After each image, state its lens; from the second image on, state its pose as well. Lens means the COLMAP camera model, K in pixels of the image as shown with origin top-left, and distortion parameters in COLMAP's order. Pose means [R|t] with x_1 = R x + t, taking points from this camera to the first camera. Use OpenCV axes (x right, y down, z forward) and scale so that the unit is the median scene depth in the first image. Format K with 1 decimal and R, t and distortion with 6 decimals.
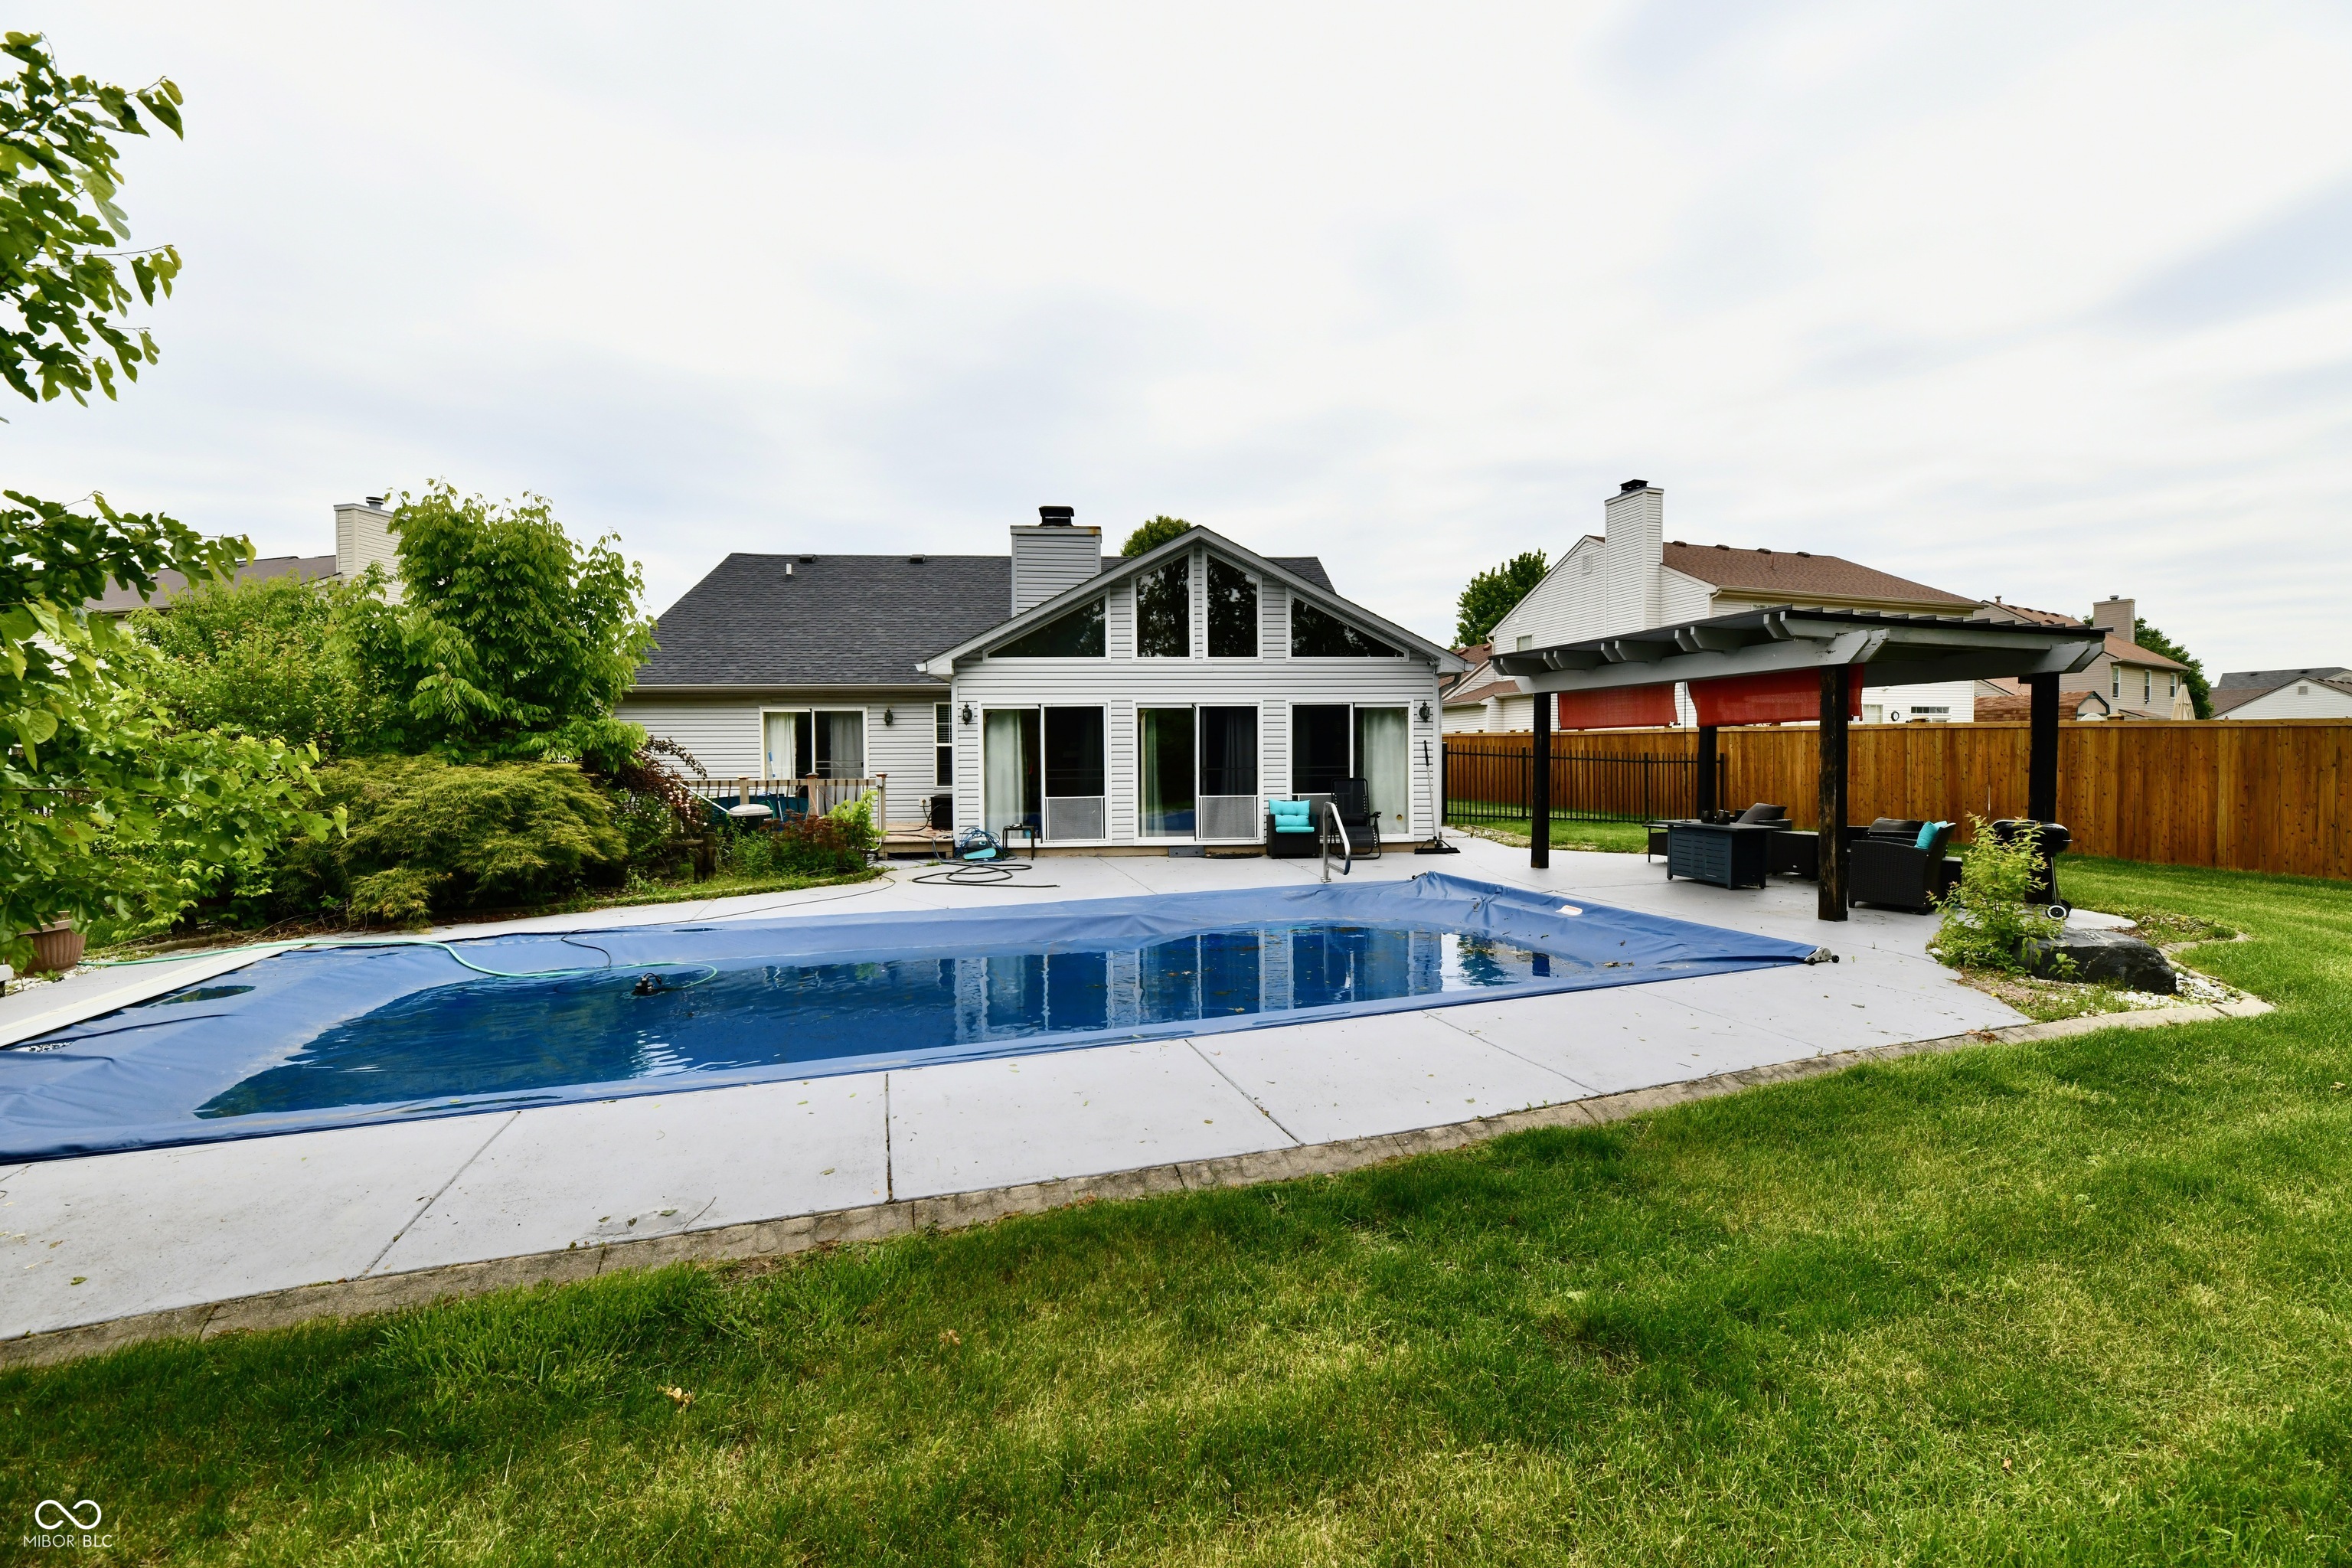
lens RADIAL K [[942.8, 0, 1173.1], [0, 942.8, 786.5], [0, 0, 1]] dist [-0.003815, -0.000681]
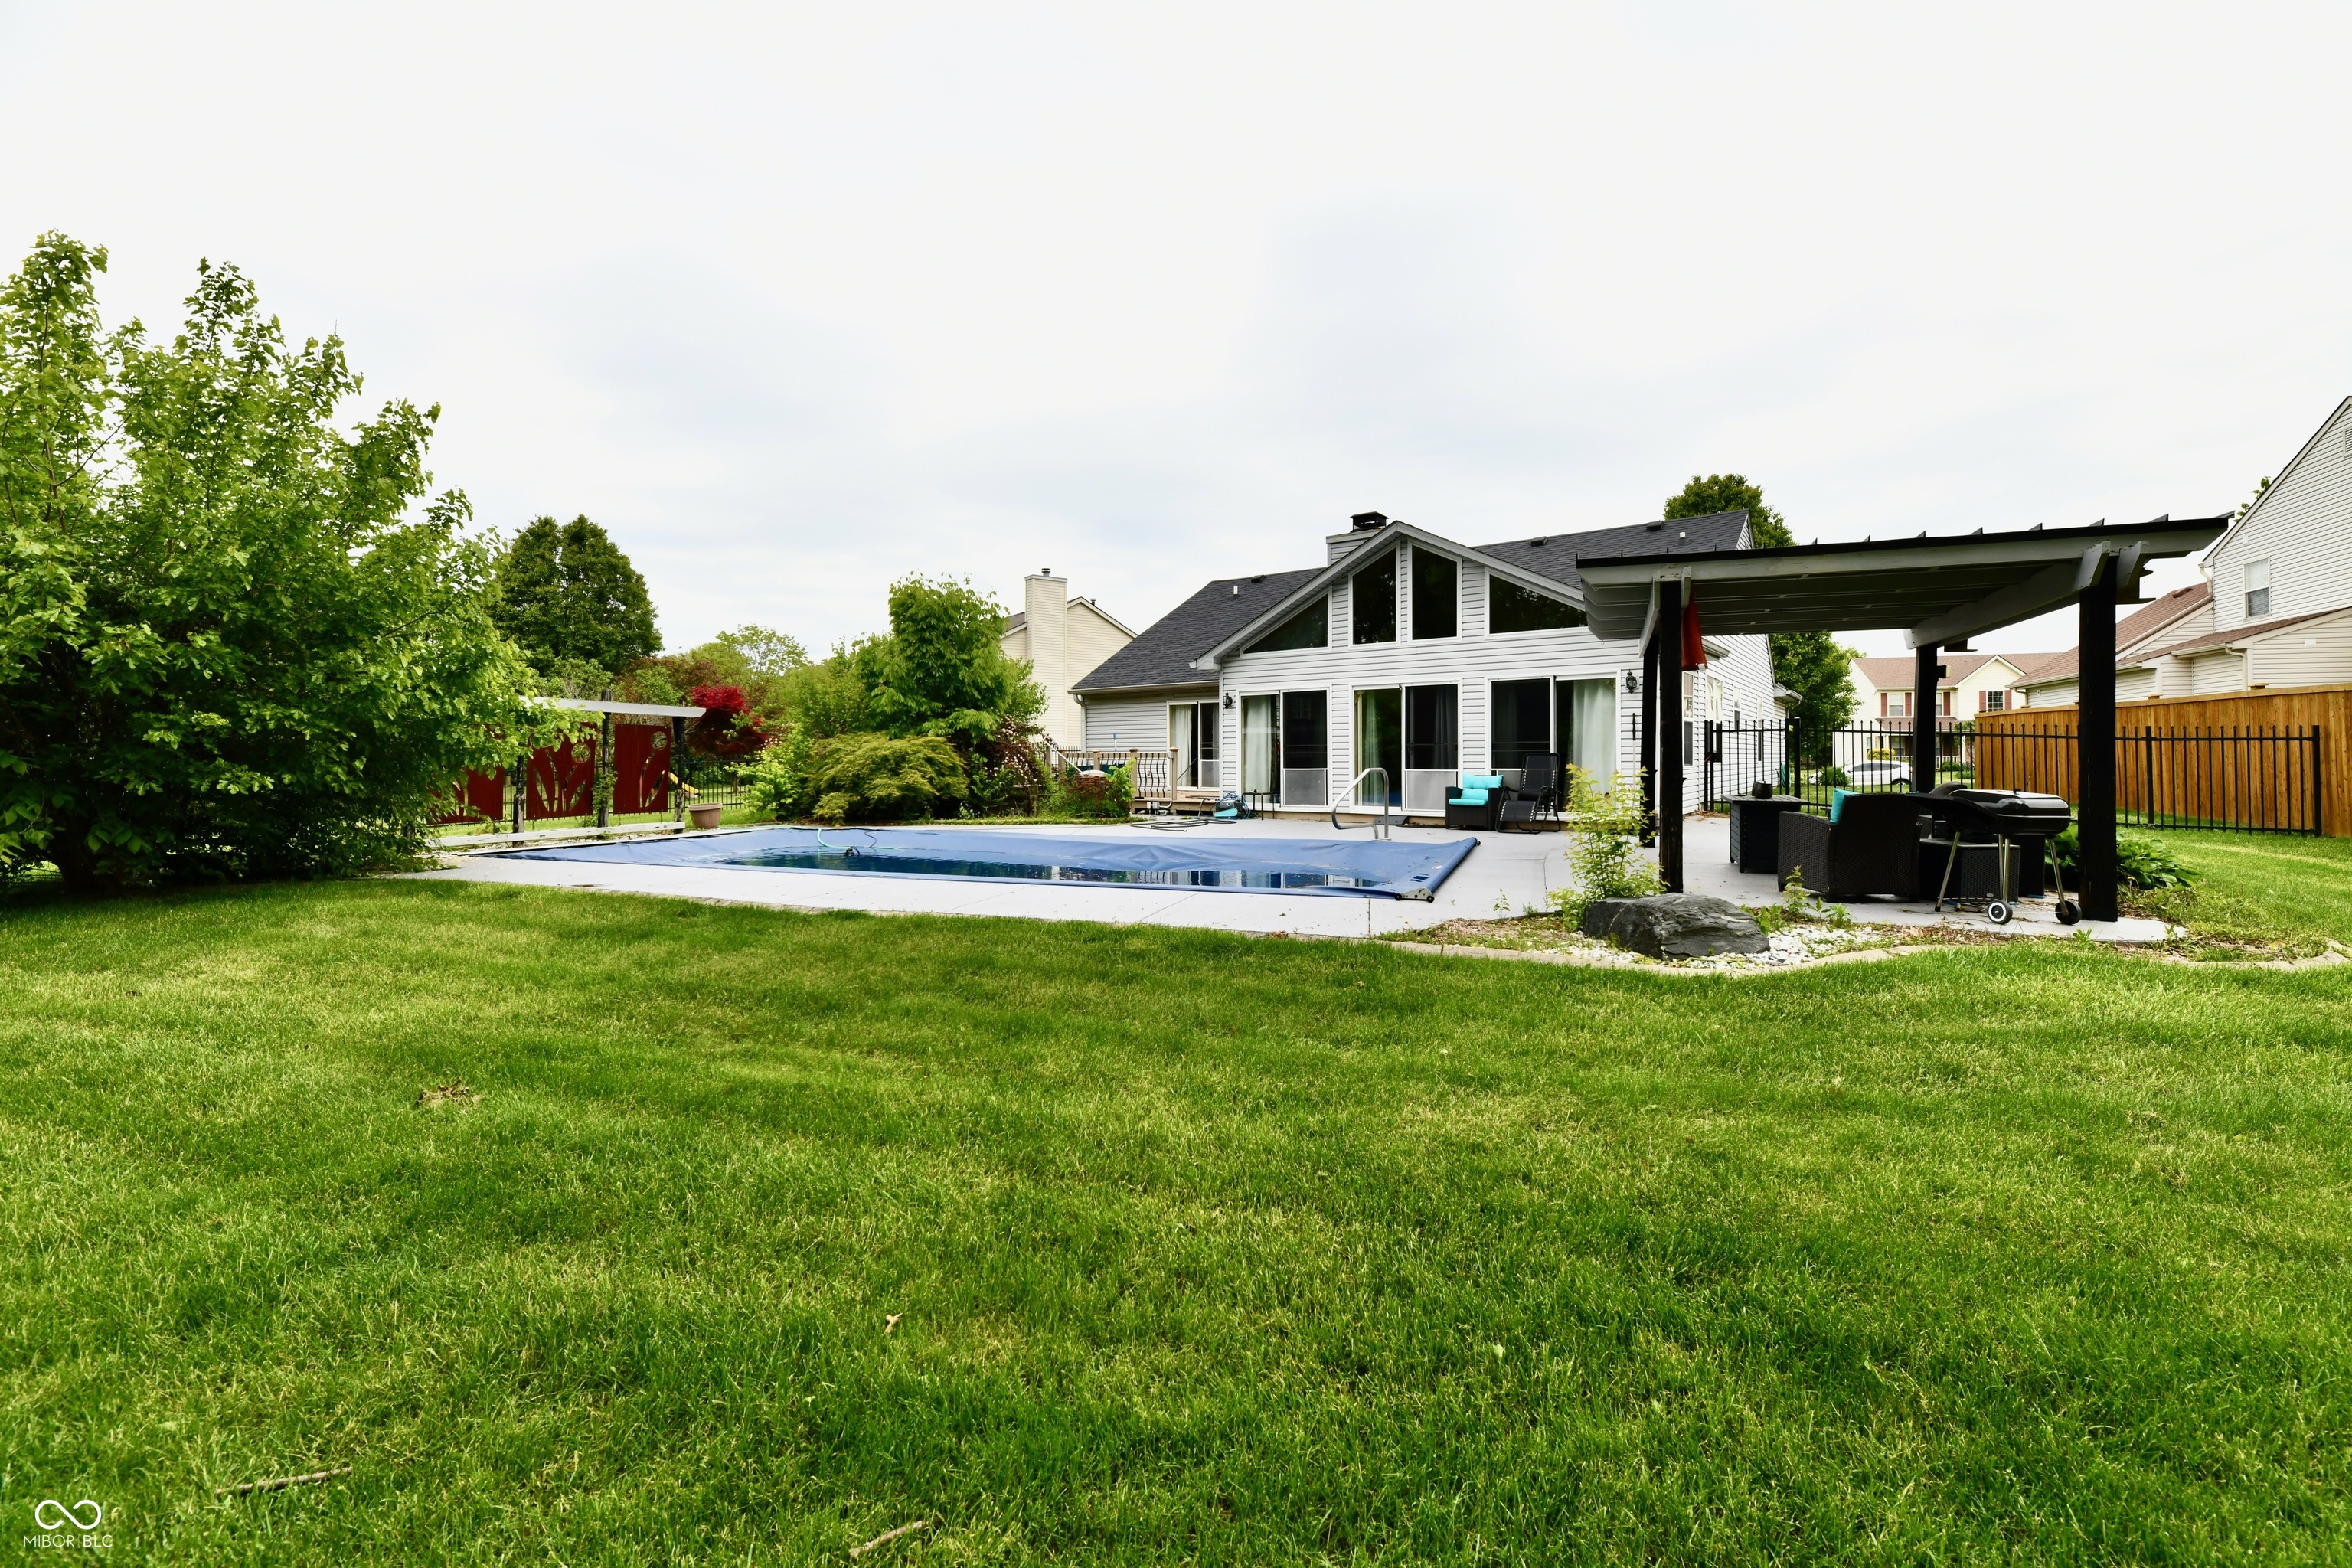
lens RADIAL K [[942.8, 0, 1169.6], [0, 942.8, 760.4], [0, 0, 1]] dist [-0.003815, -0.000681]
pose [[0.765369, 0.007863, -0.643544, 0.516813], [-0.023513, 0.999599, -0.015751, 0.023122], [0.643162, 0.027187, 0.765247, 0.003681]]
